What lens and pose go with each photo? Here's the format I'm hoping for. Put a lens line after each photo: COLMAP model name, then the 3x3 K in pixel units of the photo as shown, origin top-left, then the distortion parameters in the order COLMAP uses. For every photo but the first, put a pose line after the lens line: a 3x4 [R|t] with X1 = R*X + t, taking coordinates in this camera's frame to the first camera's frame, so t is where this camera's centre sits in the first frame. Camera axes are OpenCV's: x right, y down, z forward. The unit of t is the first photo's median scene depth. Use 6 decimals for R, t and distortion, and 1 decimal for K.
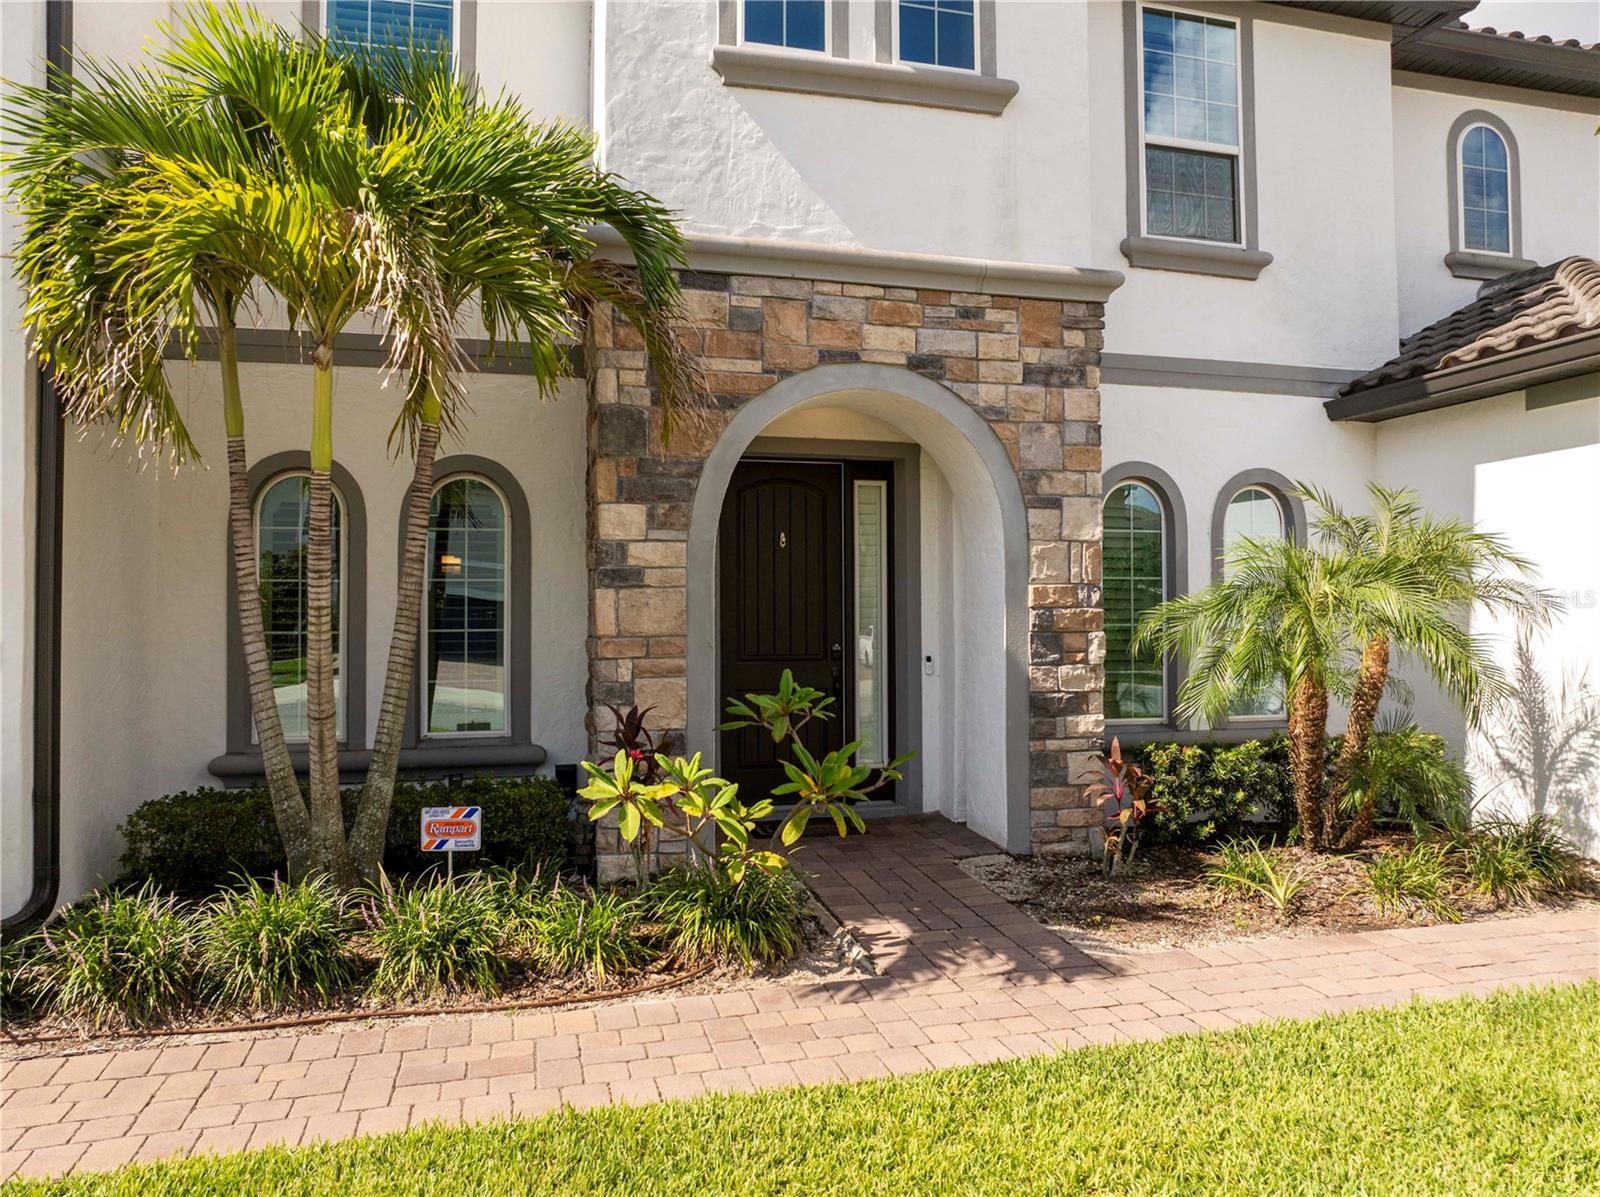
lens RADIAL K [[1121.4, 0, 810.4], [0, 1121.4, 599.2], [0, 0, 1]] dist [-0.018889, -0.028659]
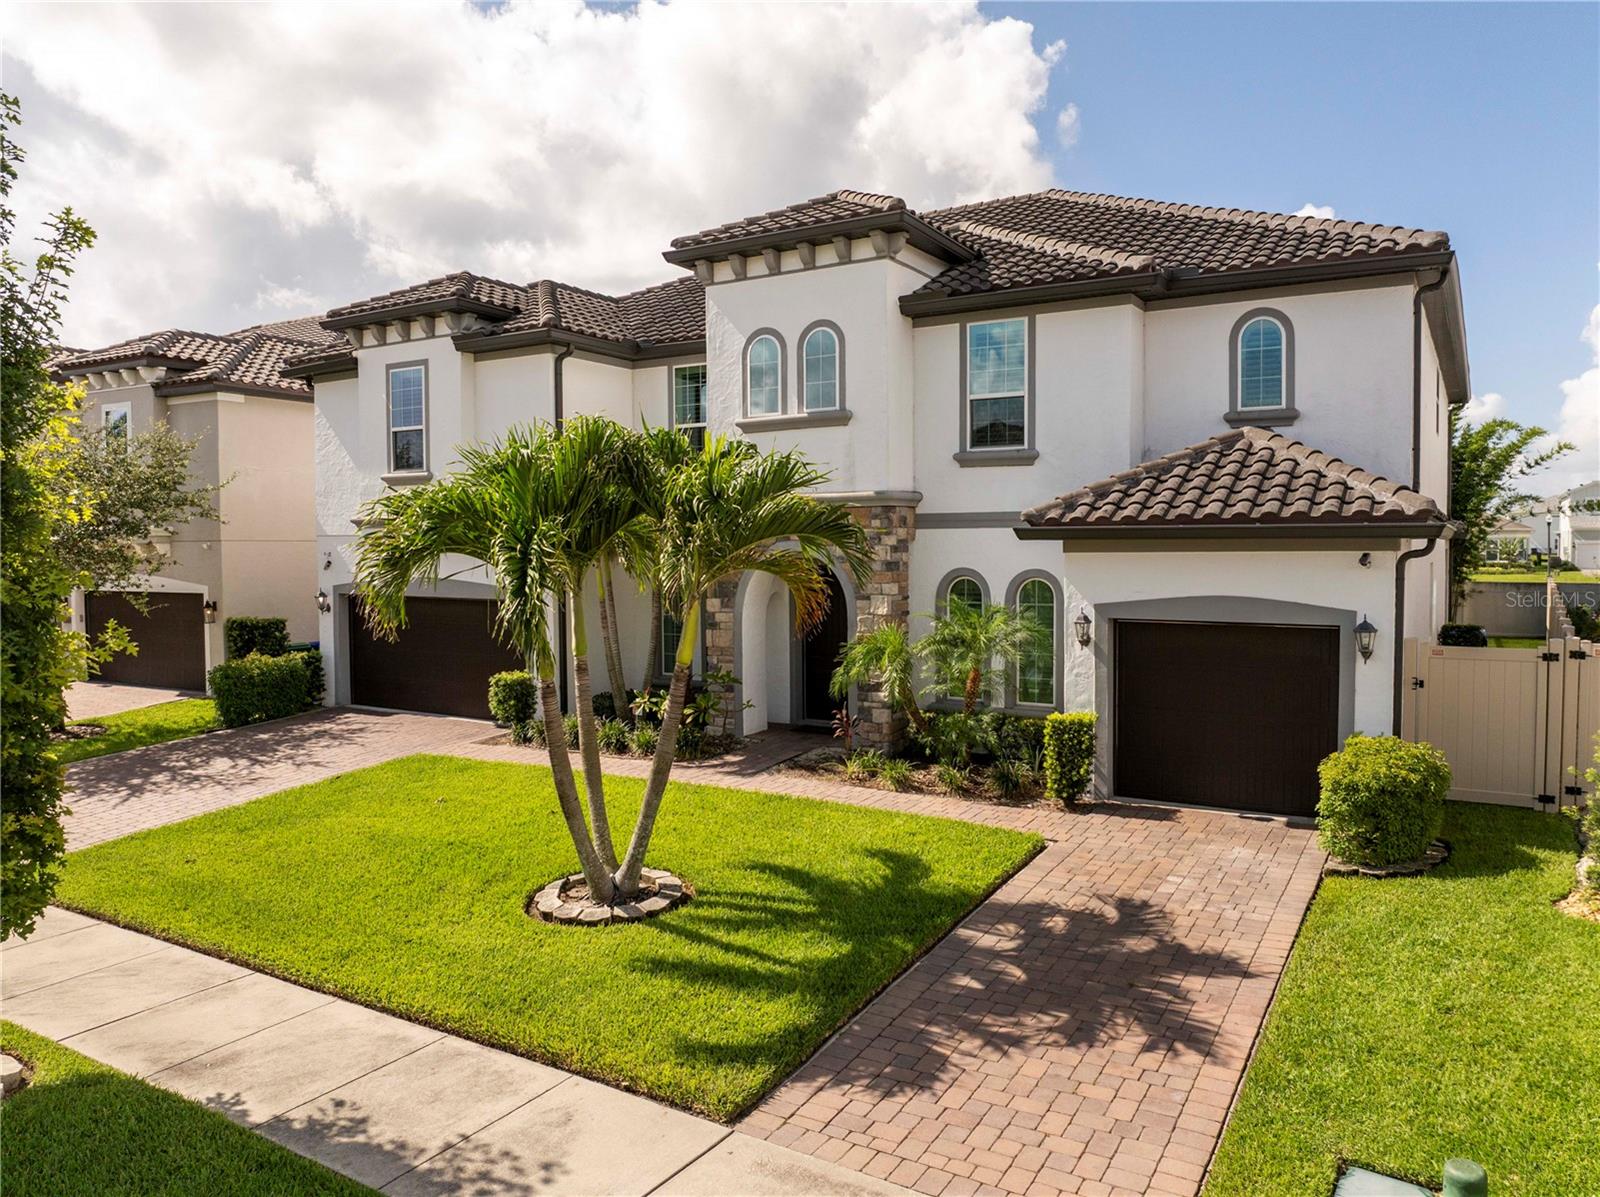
lens RADIAL K [[1121.4, 0, 810.4], [0, 1121.4, 599.2], [0, 0, 1]] dist [-0.018889, -0.028659]
pose [[0.695402, 0.035184, -0.717759, 1.799501], [0.015895, 0.997803, 0.064311, -0.235417], [0.718445, -0.056131, 0.693315, -0.658475]]
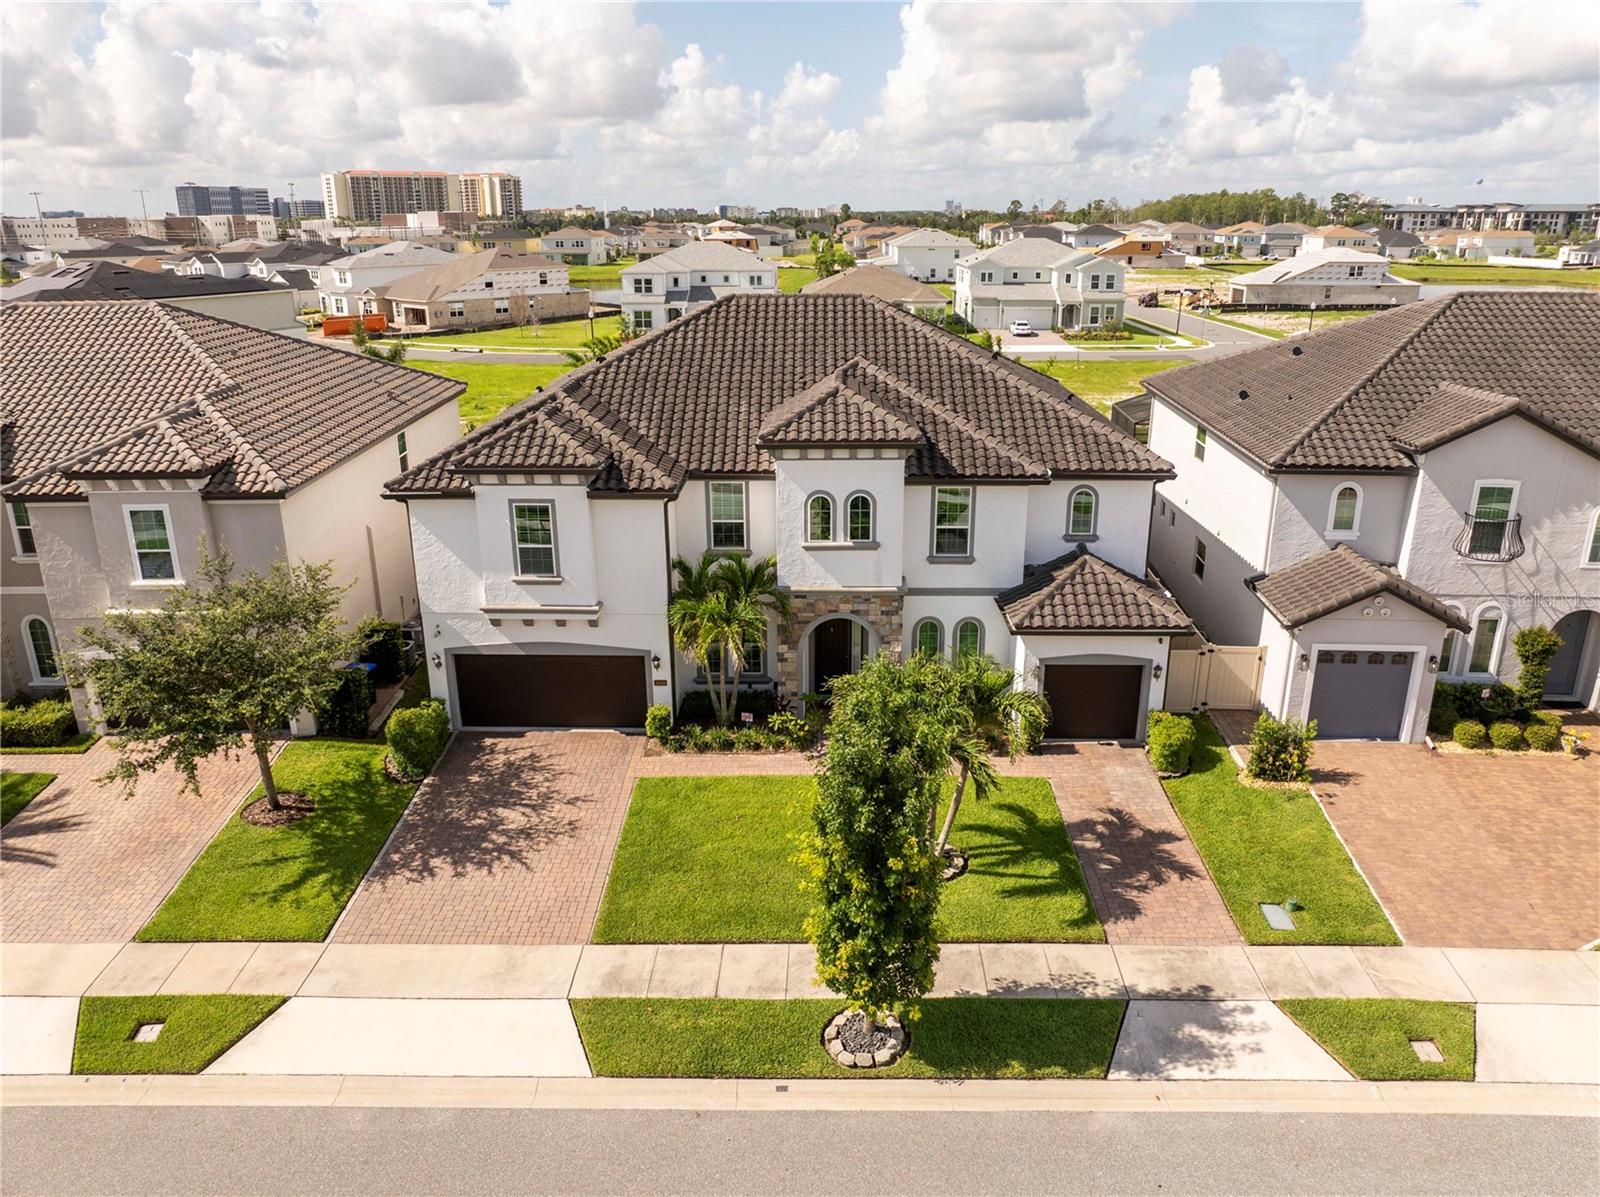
lens RADIAL K [[1108.2, 0, 805.6], [0, 1108.2, 610.0], [0, 0, 1]] dist [-0.028924, 0.003030]
pose [[0.962061, 0.090676, -0.257326, 0.971671], [0.006357, 0.935450, 0.353401, -1.651423], [0.272761, -0.341629, 0.899384, -2.699920]]
